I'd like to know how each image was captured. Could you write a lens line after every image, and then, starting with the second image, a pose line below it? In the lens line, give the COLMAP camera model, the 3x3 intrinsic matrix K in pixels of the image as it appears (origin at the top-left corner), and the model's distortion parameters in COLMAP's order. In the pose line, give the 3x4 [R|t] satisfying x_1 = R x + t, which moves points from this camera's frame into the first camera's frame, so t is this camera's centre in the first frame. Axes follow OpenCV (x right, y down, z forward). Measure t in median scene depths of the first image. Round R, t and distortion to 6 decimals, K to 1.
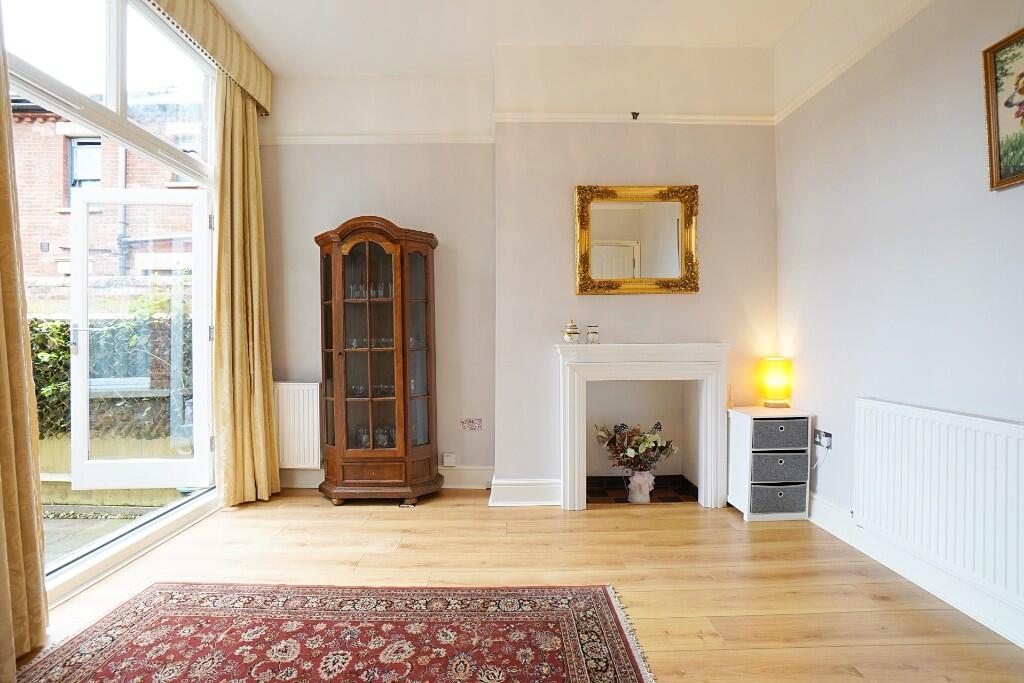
lens RADIAL K [[461.8, 0, 505.0], [0, 461.8, 344.9], [0, 0, 1]] dist [-0.057919, 0.016084]
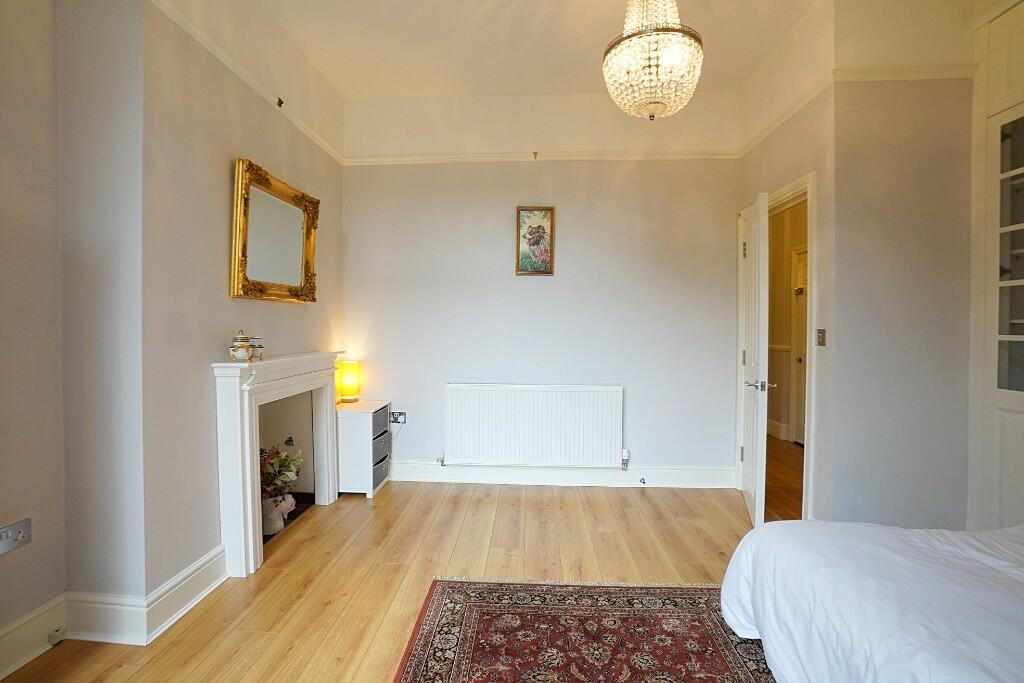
lens RADIAL K [[451.7, 0, 503.8], [0, 451.7, 332.2], [0, 0, 1]] dist [-0.063670, 0.022450]
pose [[0.064499, -0.009706, 0.997871, -0.718005], [0.008187, 0.999924, 0.009197, -0.069121], [-0.997884, 0.007576, 0.064573, 0.646951]]
